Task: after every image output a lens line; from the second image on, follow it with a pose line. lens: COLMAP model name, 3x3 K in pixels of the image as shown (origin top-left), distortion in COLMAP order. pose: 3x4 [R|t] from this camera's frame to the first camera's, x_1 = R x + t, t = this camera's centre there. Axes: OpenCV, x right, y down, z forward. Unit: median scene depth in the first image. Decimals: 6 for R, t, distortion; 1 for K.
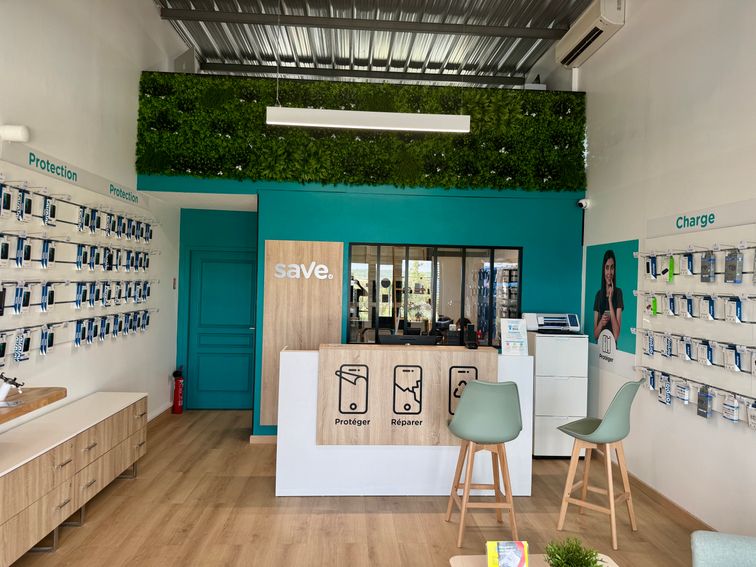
lens RADIAL K [[562.6, 0, 383.7], [0, 562.6, 282.4], [0, 0, 1]] dist [0.075967, -0.031710]
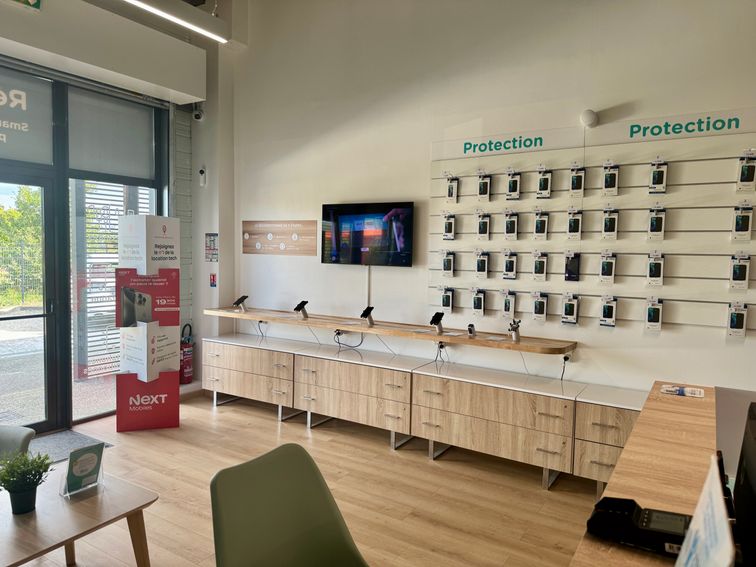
lens RADIAL K [[562.6, 0, 376.7], [0, 562.6, 285.8], [0, 0, 1]] dist [0.075967, -0.031710]
pose [[-0.559652, 0.022227, -0.828430, 0.539443], [-0.035095, 0.998108, 0.050488, 0.041840], [0.827985, 0.057329, -0.557813, 1.447487]]
